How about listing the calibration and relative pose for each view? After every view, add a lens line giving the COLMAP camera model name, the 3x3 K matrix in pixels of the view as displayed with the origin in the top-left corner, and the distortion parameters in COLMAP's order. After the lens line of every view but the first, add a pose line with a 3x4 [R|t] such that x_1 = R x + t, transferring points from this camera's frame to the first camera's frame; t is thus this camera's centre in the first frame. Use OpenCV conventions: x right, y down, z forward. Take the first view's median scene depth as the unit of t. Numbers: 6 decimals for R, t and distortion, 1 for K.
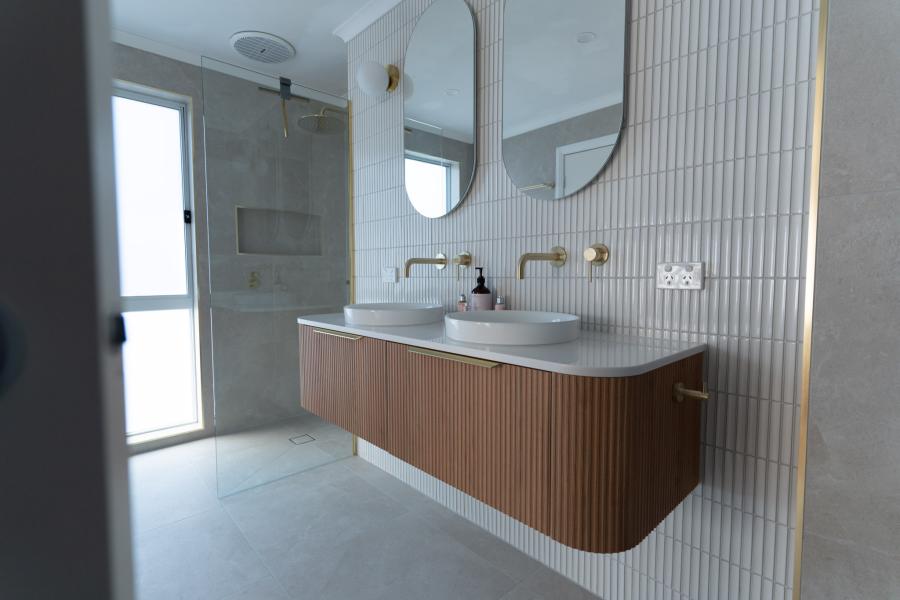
lens RADIAL K [[429.8, 0, 447.8], [0, 429.8, 300.4], [0, 0, 1]] dist [-0.000207, -0.000477]
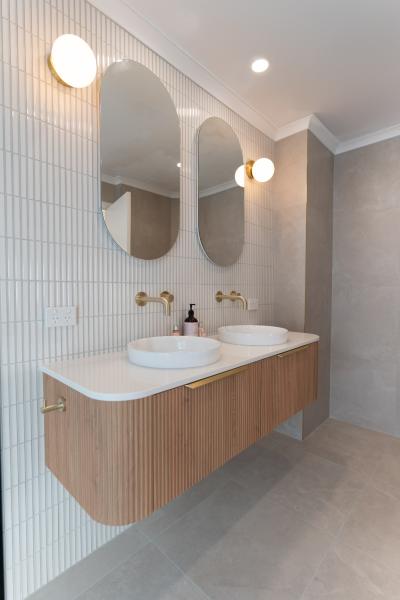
lens RADIAL K [[286.5, 0, 196.3], [0, 286.5, 302.1], [0, 0, 1]] dist [-0.000207, -0.000477]
pose [[-0.057696, -0.038298, 0.997599, -0.810540], [0.061212, 0.997248, 0.041825, -0.111616], [-0.996456, 0.063479, -0.055193, 0.956183]]
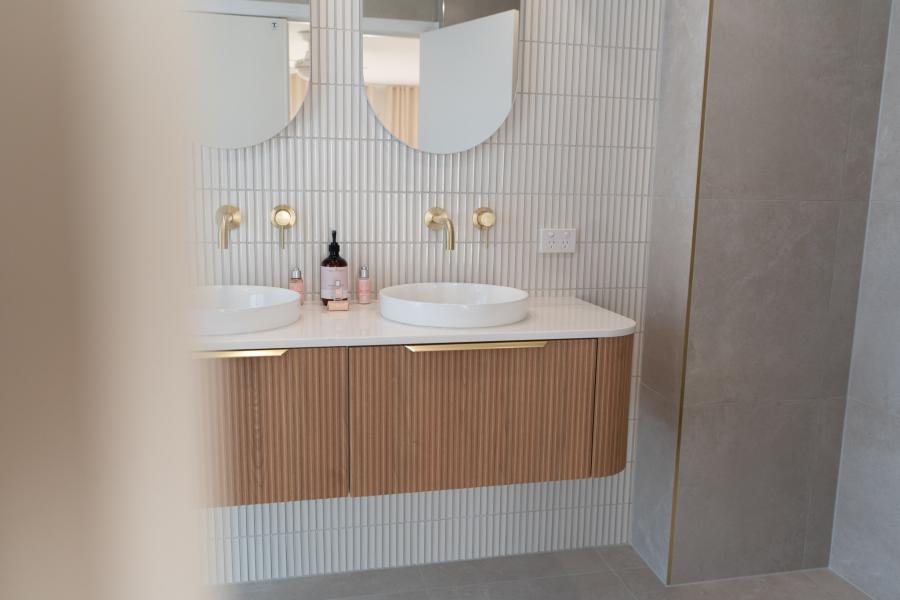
lens RADIAL K [[696.5, 0, 447.0], [0, 696.5, 301.1], [0, 0, 1]] dist [0.003824, -0.005521]
pose [[0.503405, -0.125864, 0.854834, -0.793323], [0.033819, 0.991446, 0.126062, -0.092847], [-0.863388, -0.034550, 0.503356, 0.211904]]
